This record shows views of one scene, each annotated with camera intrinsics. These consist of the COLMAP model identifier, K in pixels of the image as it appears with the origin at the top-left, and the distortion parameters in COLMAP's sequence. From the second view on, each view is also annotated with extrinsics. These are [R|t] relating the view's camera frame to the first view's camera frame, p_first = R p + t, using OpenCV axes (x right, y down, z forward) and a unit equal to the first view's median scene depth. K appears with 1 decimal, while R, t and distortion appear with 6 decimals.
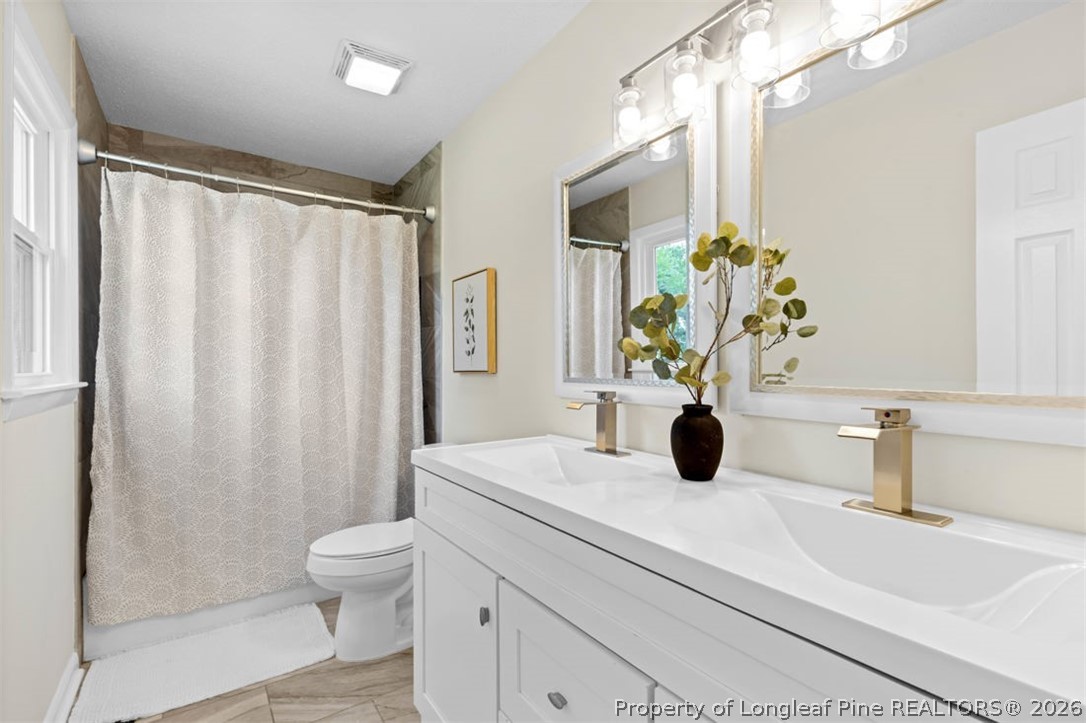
lens RADIAL K [[491.9, 0, 543.0], [0, 491.9, 364.5], [0, 0, 1]] dist [0.005497, 0.000434]
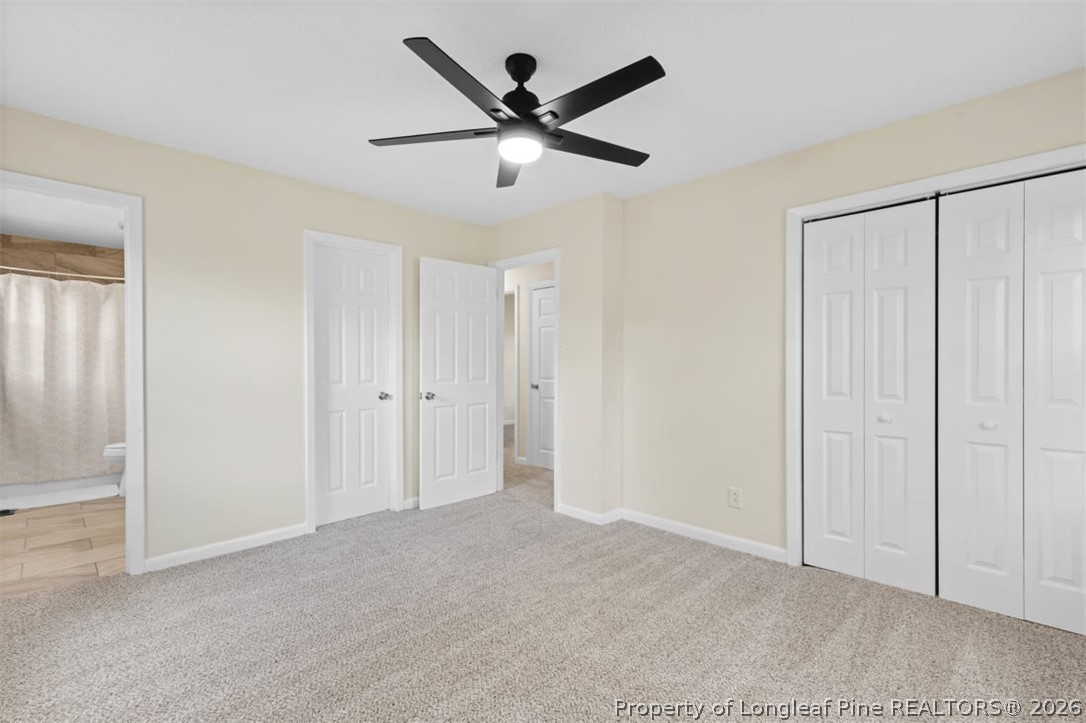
lens RADIAL K [[491.9, 0, 542.5], [0, 491.9, 360.1], [0, 0, 1]] dist [0.005497, 0.000434]
pose [[0.984070, -0.003218, 0.177753, 0.958927], [0.004479, 0.999968, -0.006694, 0.010164], [-0.177726, 0.007384, 0.984052, -1.381544]]
